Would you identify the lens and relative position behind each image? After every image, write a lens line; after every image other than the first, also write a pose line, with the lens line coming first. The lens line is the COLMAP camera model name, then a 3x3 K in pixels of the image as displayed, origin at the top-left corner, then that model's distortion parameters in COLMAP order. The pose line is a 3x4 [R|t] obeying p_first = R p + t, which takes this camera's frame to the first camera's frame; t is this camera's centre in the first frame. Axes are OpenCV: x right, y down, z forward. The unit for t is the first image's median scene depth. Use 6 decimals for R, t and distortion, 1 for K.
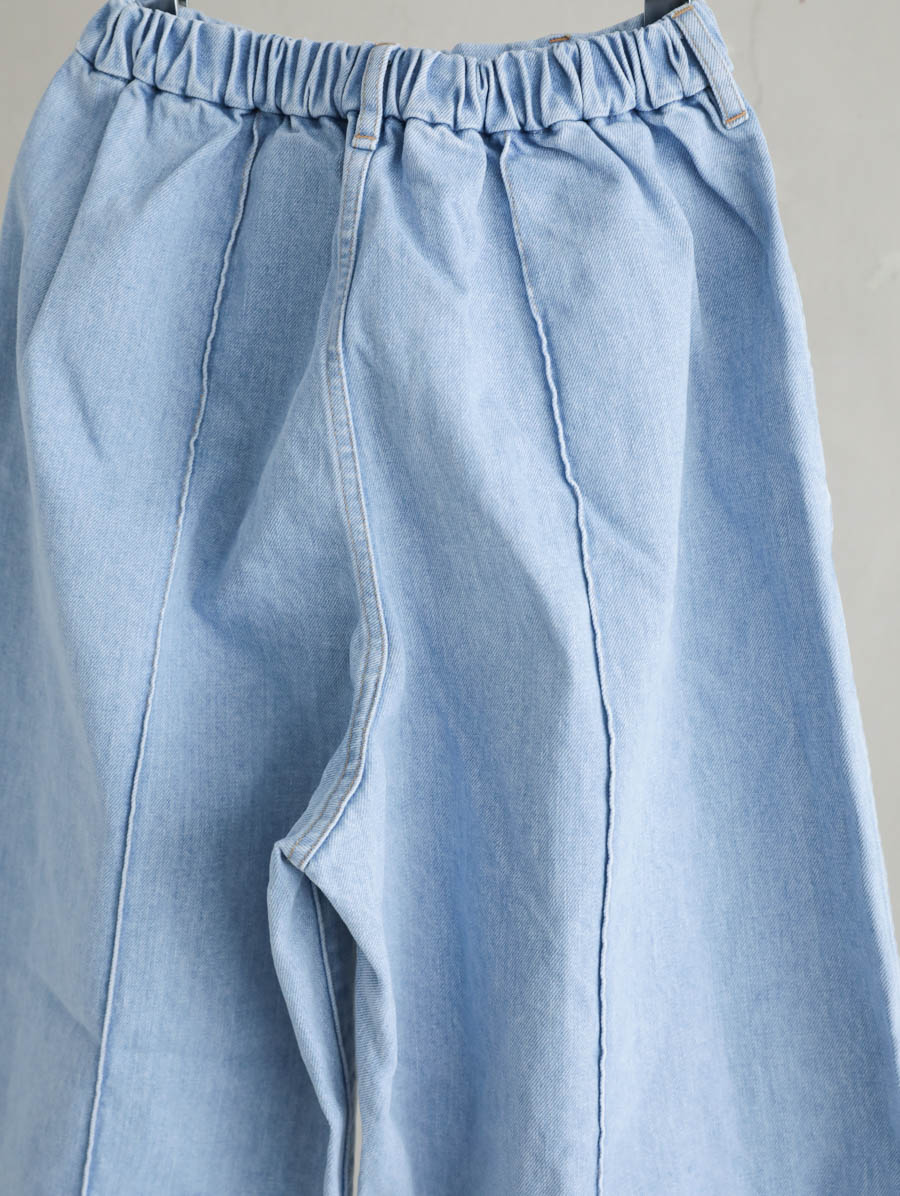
lens RADIAL K [[1754.8, 0, 450.0], [0, 1754.8, 598.0], [0, 0, 1]] dist [0.028544, 0.046893]
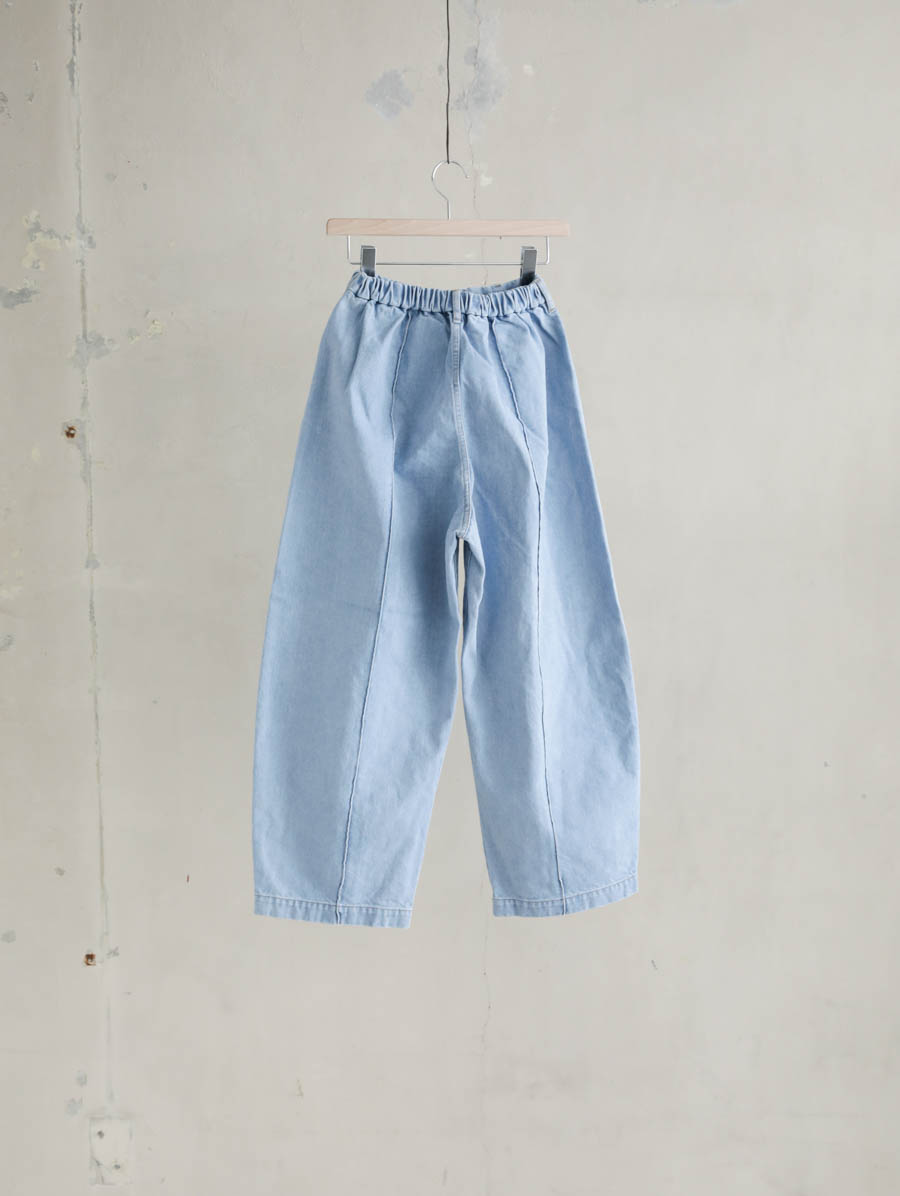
lens RADIAL K [[1656.3, 0, 449.6], [0, 1656.3, 614.7], [0, 0, 1]] dist [-0.007615, 0.066440]
pose [[0.914761, -0.098461, 0.391814, -1.326830], [0.087620, 0.995114, 0.045503, 0.149523], [-0.394379, -0.007294, 0.918919, -1.861335]]
